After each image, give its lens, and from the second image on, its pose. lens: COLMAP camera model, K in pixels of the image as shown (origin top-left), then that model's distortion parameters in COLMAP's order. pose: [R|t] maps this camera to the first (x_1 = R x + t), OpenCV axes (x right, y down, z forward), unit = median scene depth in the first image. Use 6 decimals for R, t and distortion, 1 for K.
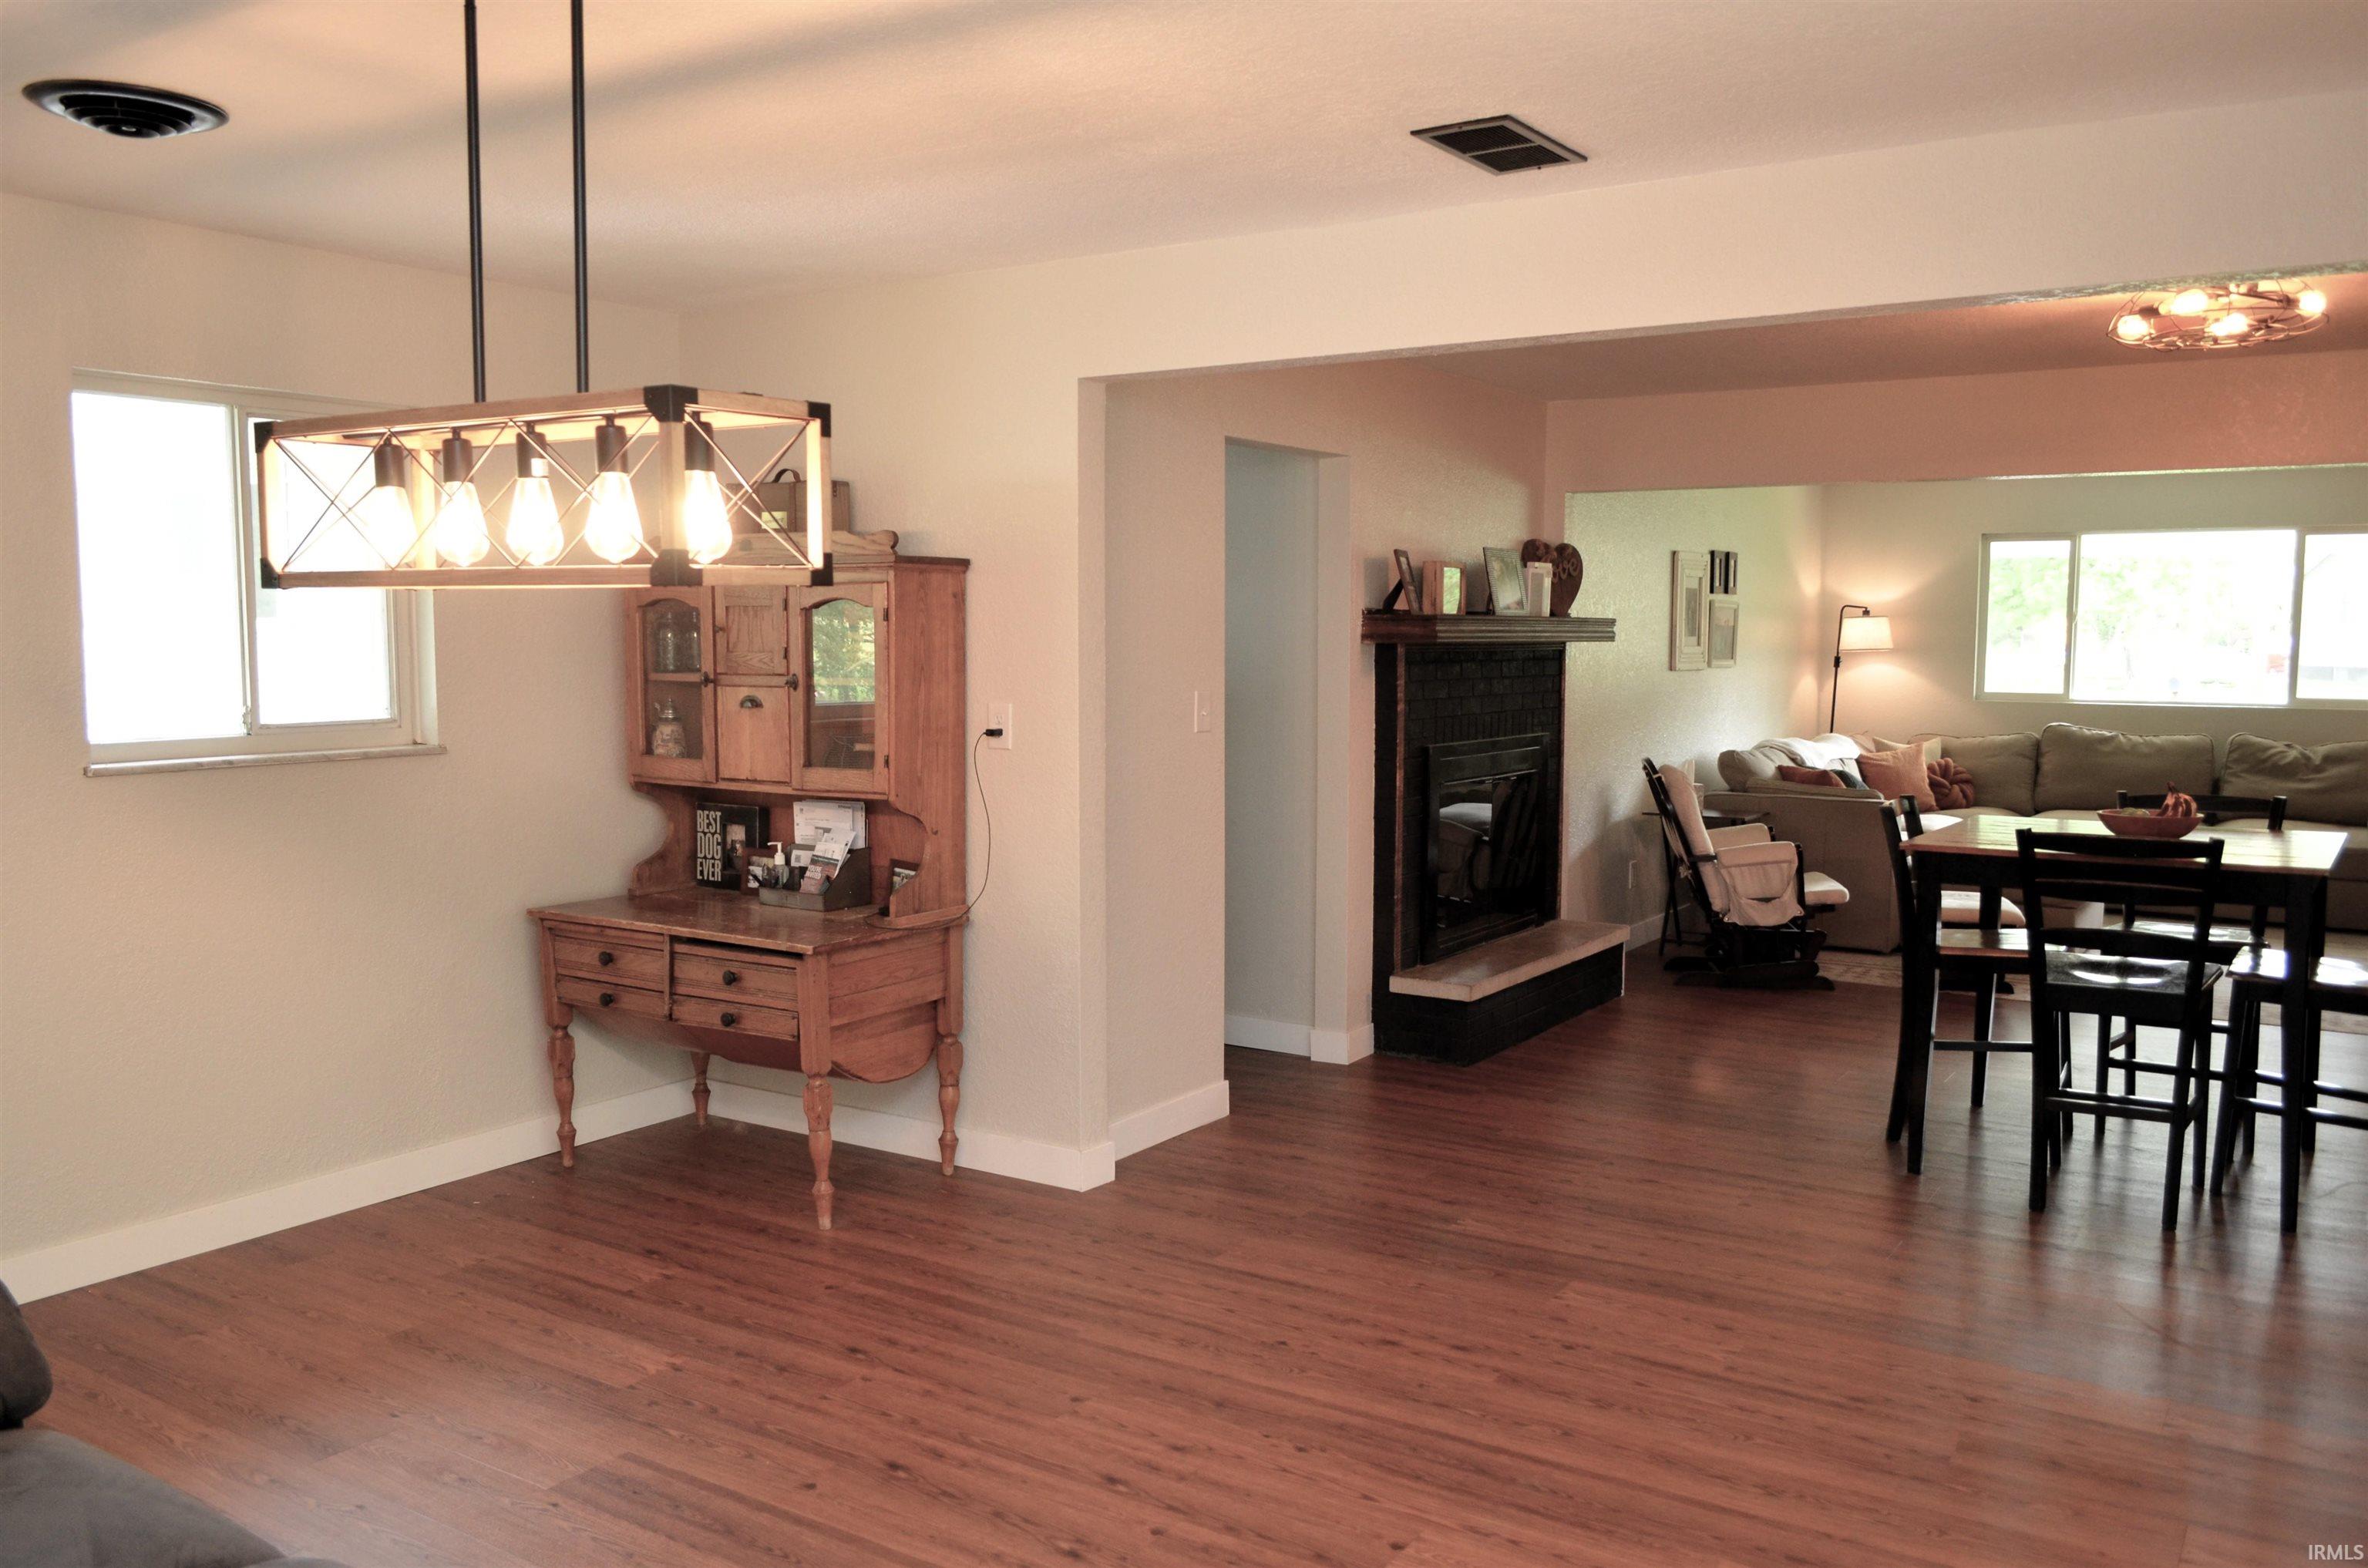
lens RADIAL K [[1835.3, 0, 1180.8], [0, 1835.3, 785.3], [0, 0, 1]] dist [-0.007767, -0.004980]
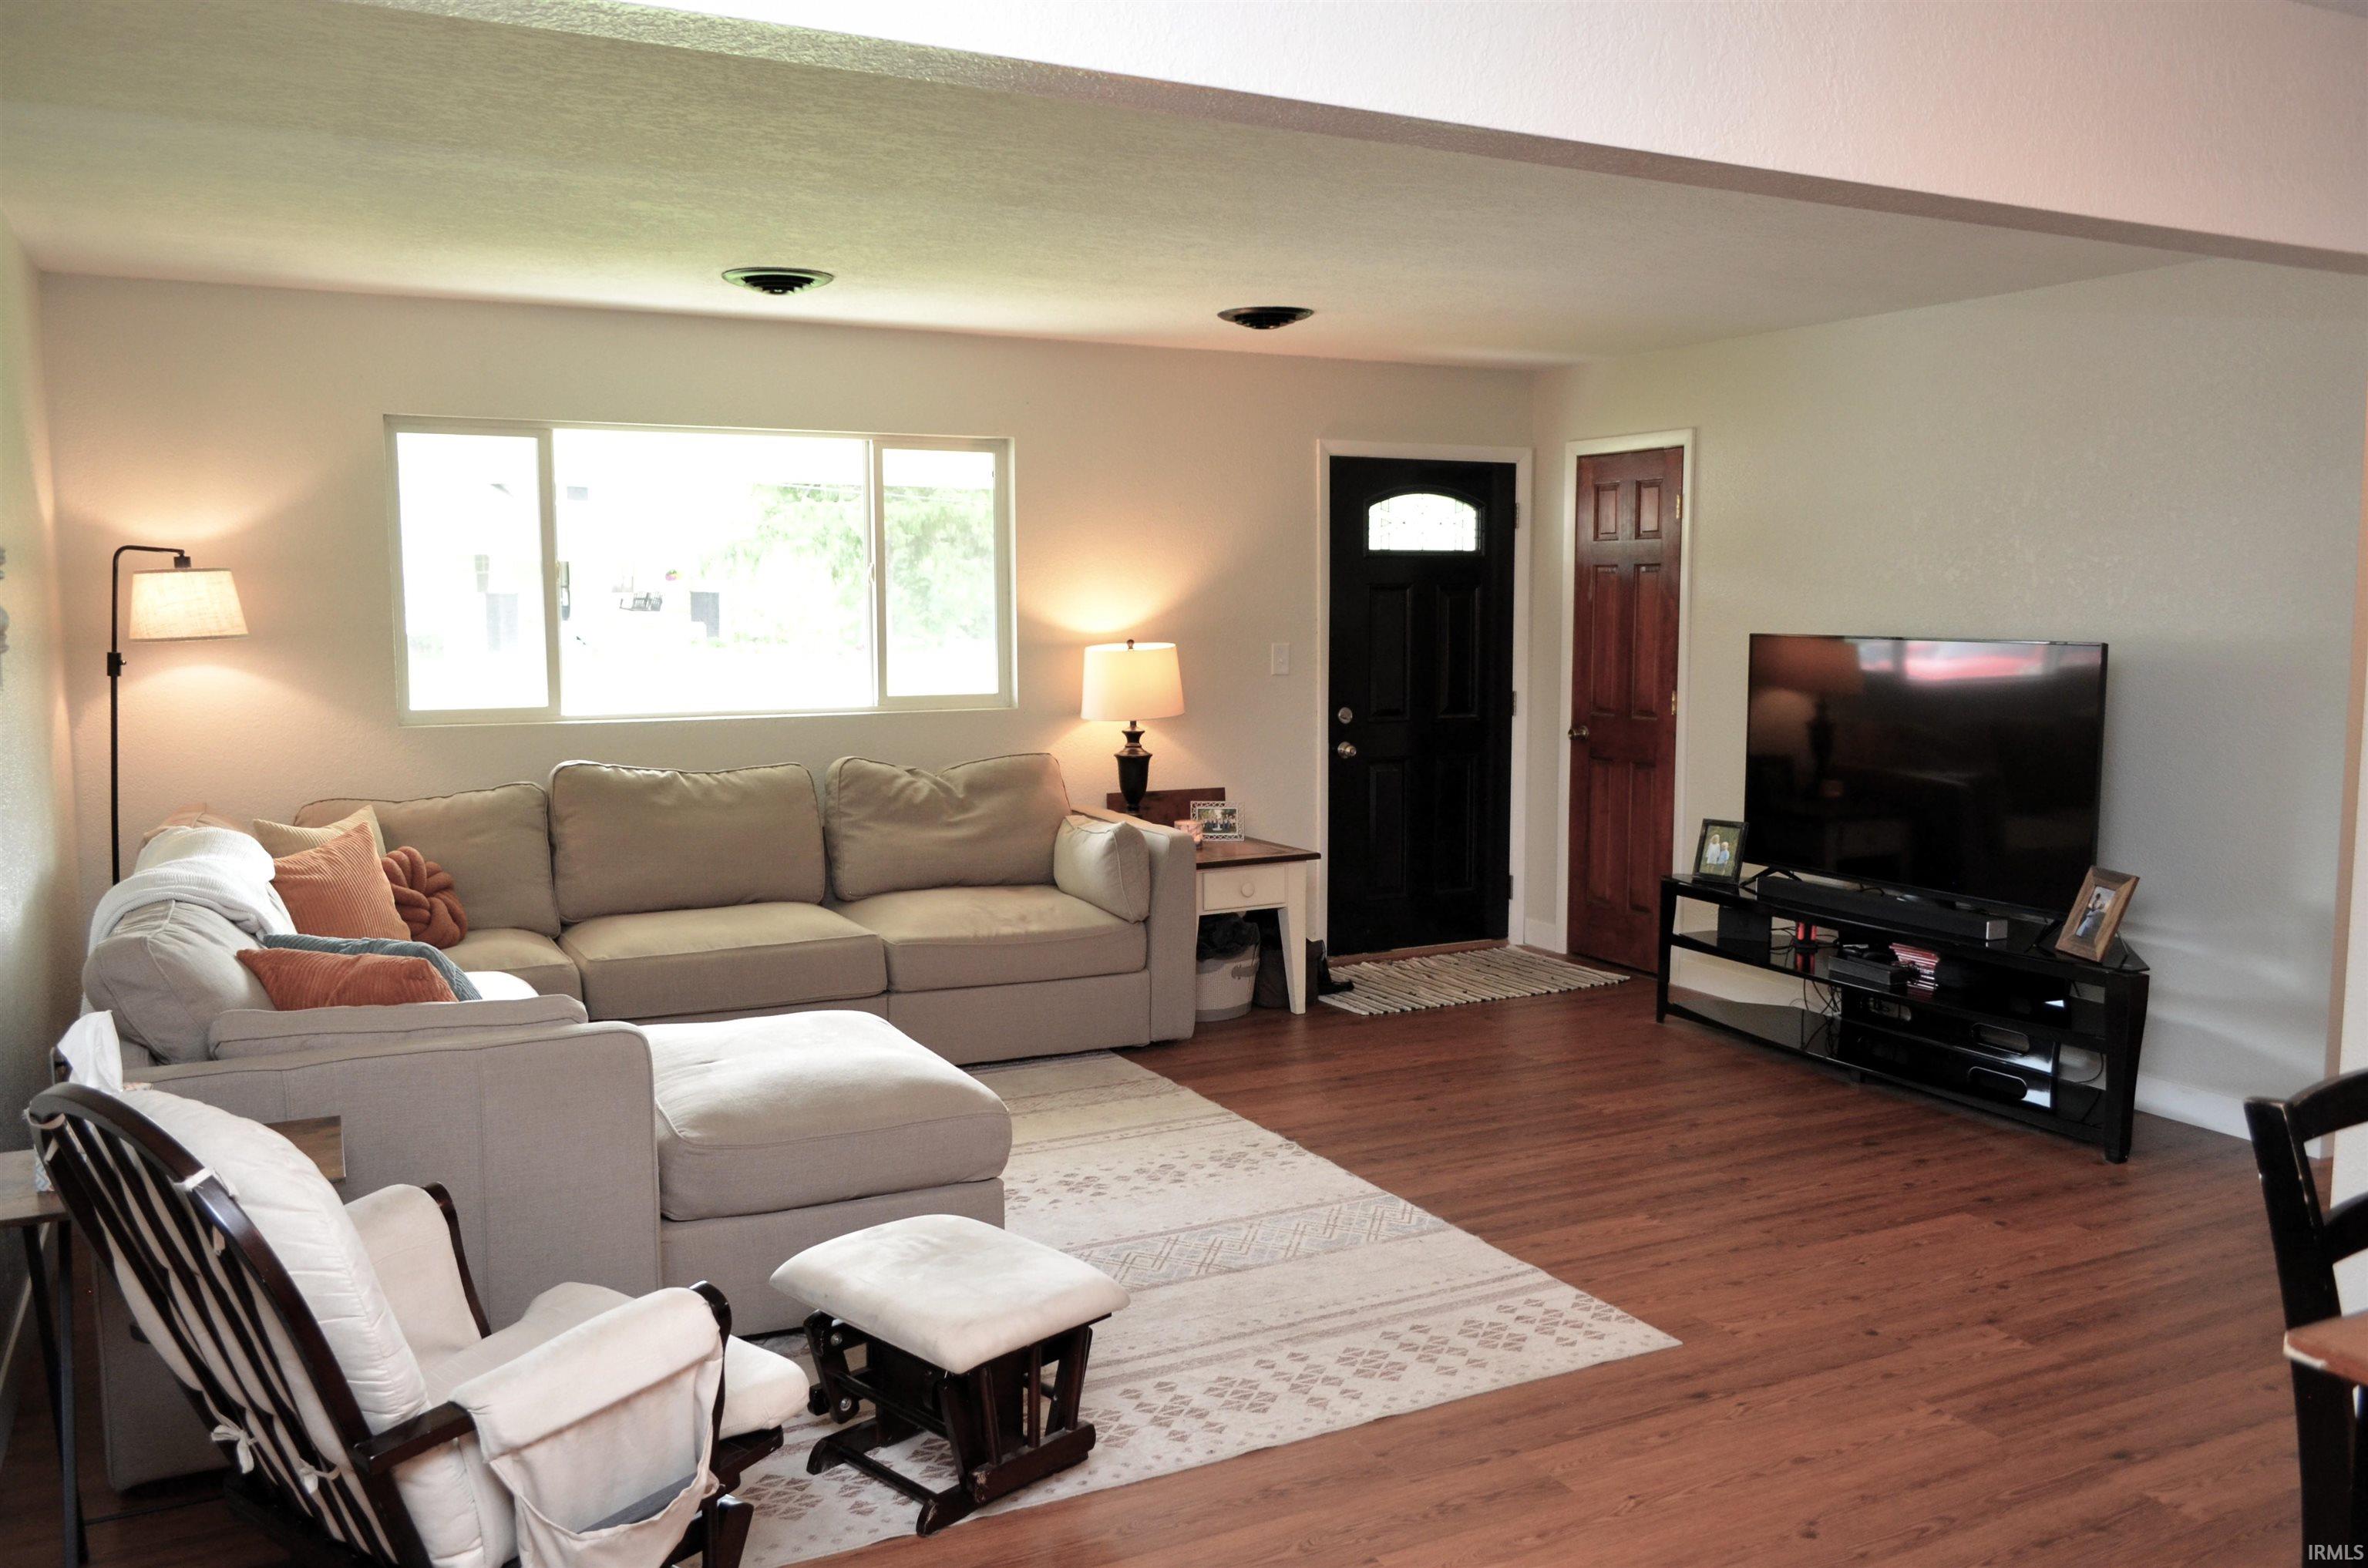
lens RADIAL K [[1835.3, 0, 1187.5], [0, 1835.3, 782.6], [0, 0, 1]] dist [-0.007767, -0.004980]
pose [[0.492005, -0.092893, 0.865622, 0.087344], [0.076621, 0.995053, 0.063232, -0.050311], [-0.867214, 0.035215, 0.496689, 0.577944]]
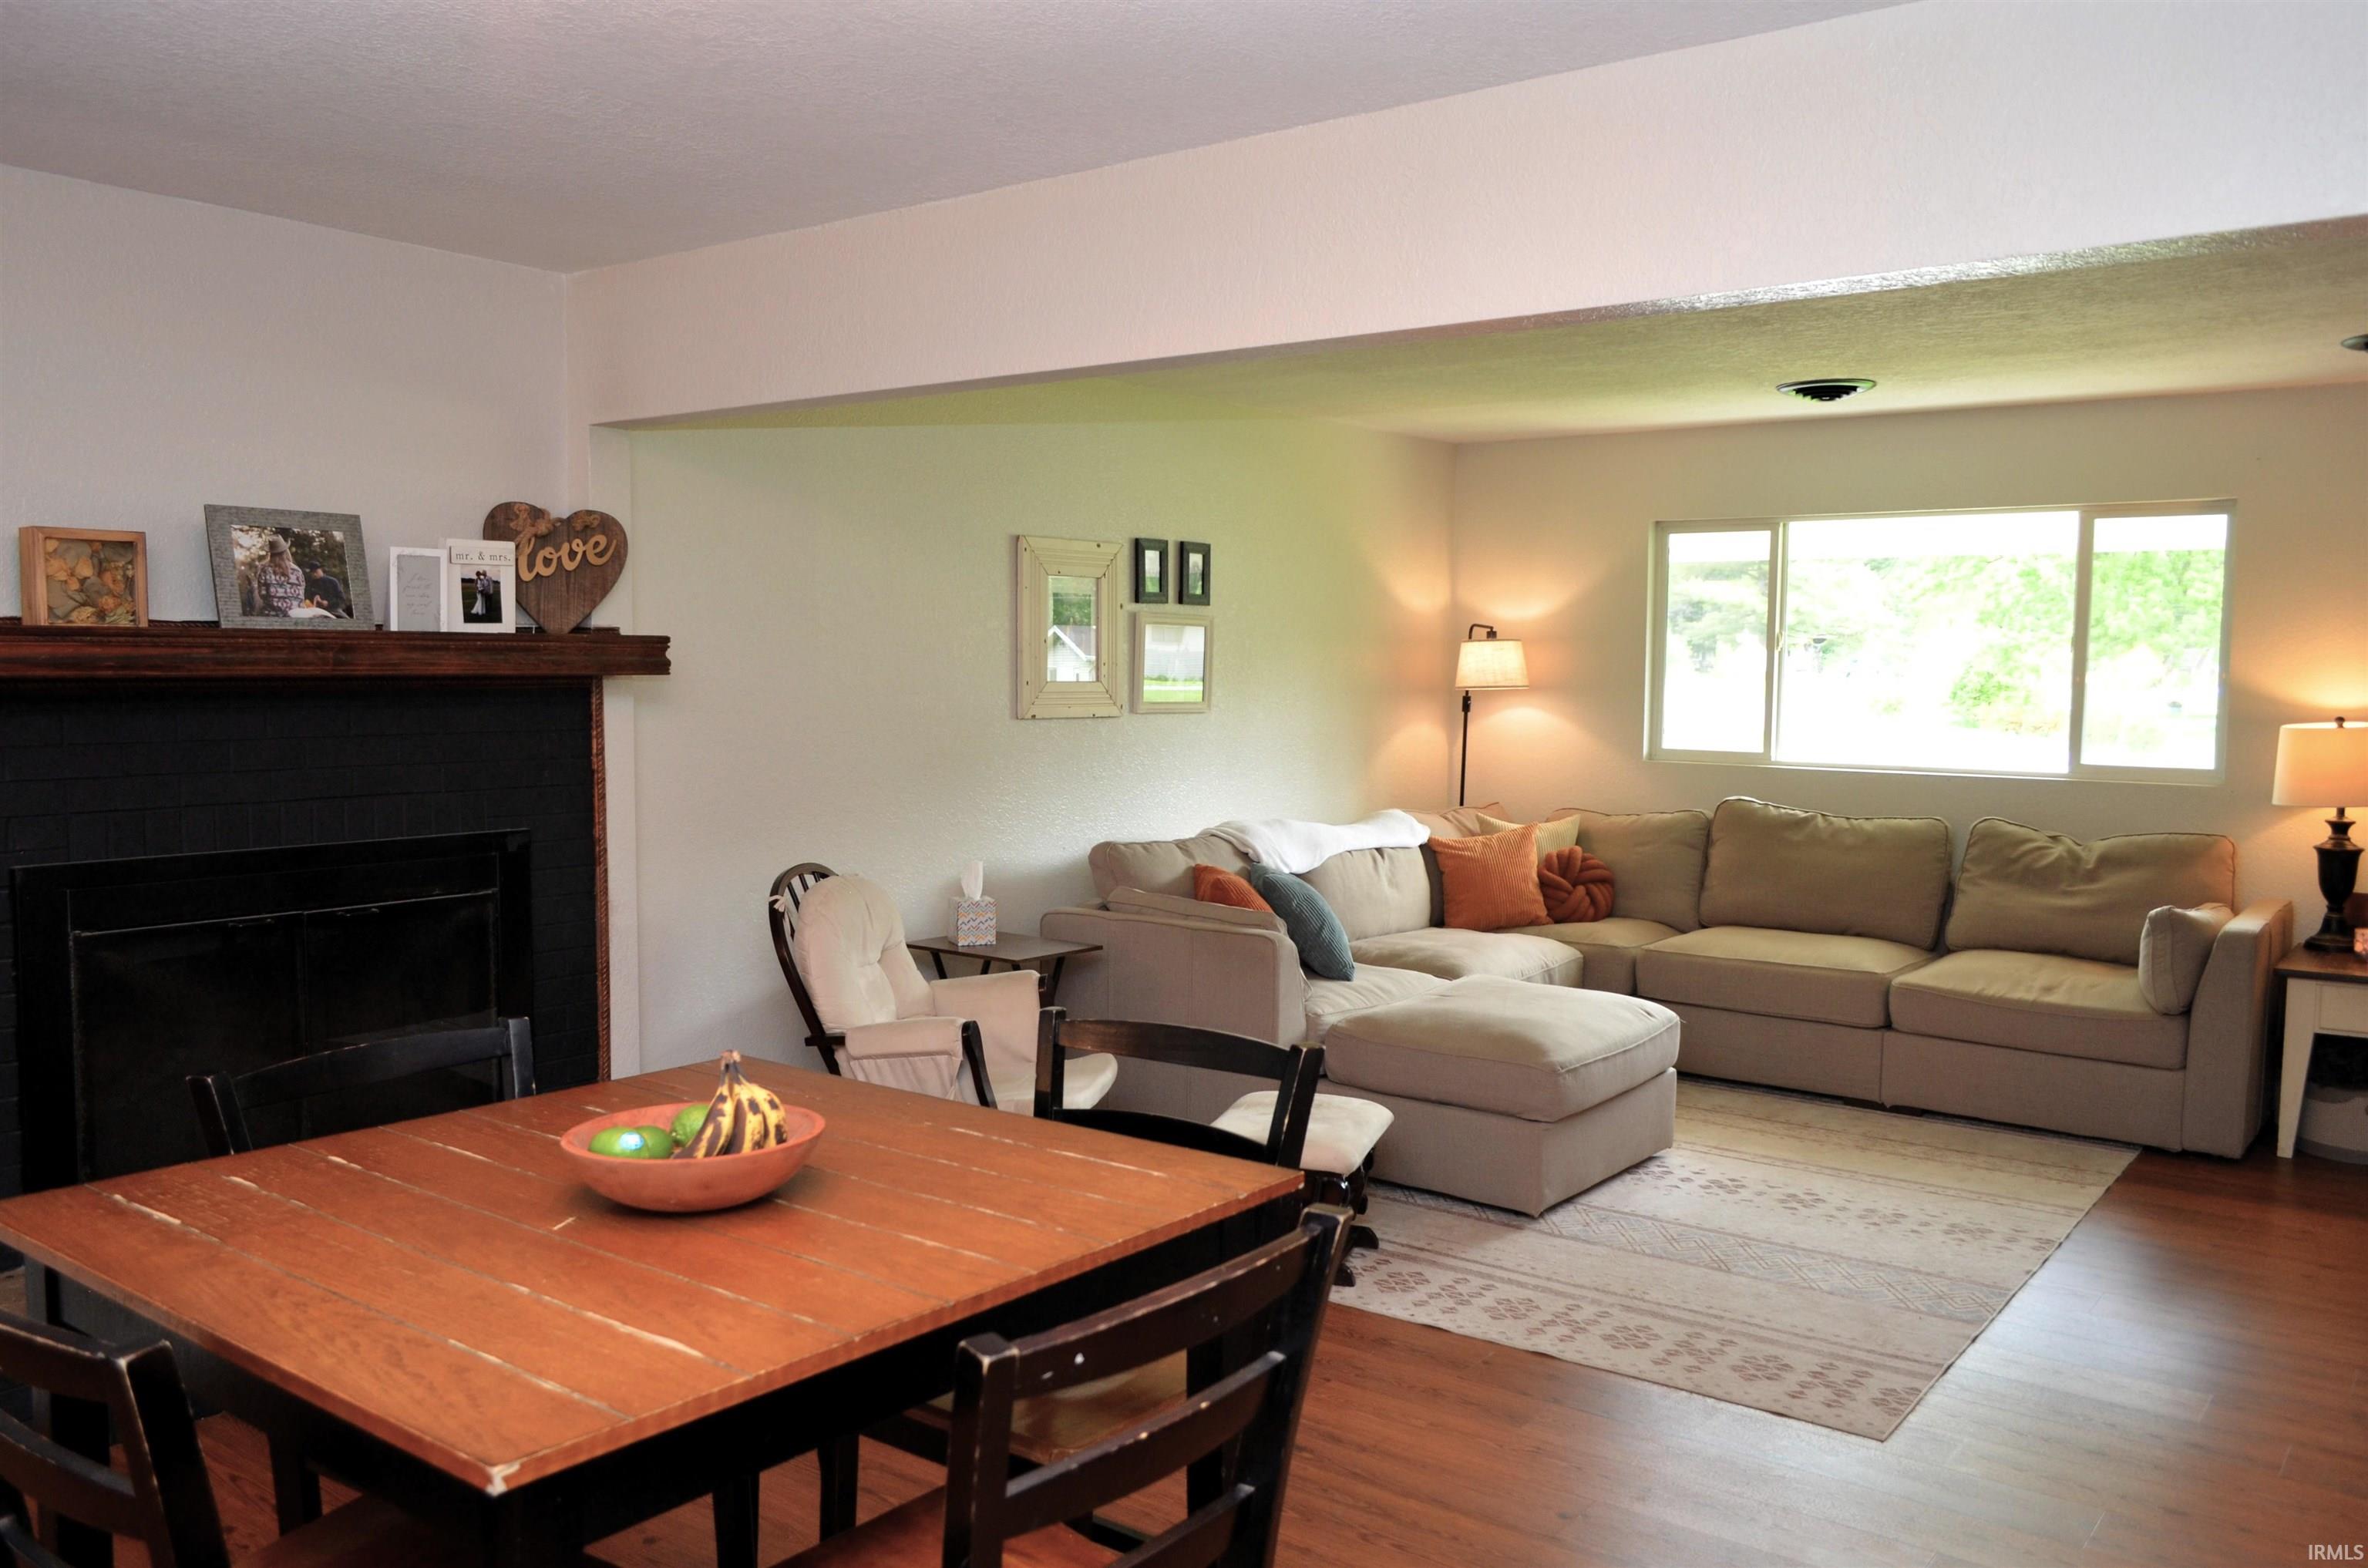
lens RADIAL K [[1835.3, 0, 1181.7], [0, 1835.3, 787.0], [0, 0, 1]] dist [-0.007767, -0.004980]
pose [[0.997543, 0.009909, -0.069346, 0.331744], [-0.010890, 0.999846, -0.013778, -0.026878], [0.069198, 0.014500, 0.997498, 0.316564]]
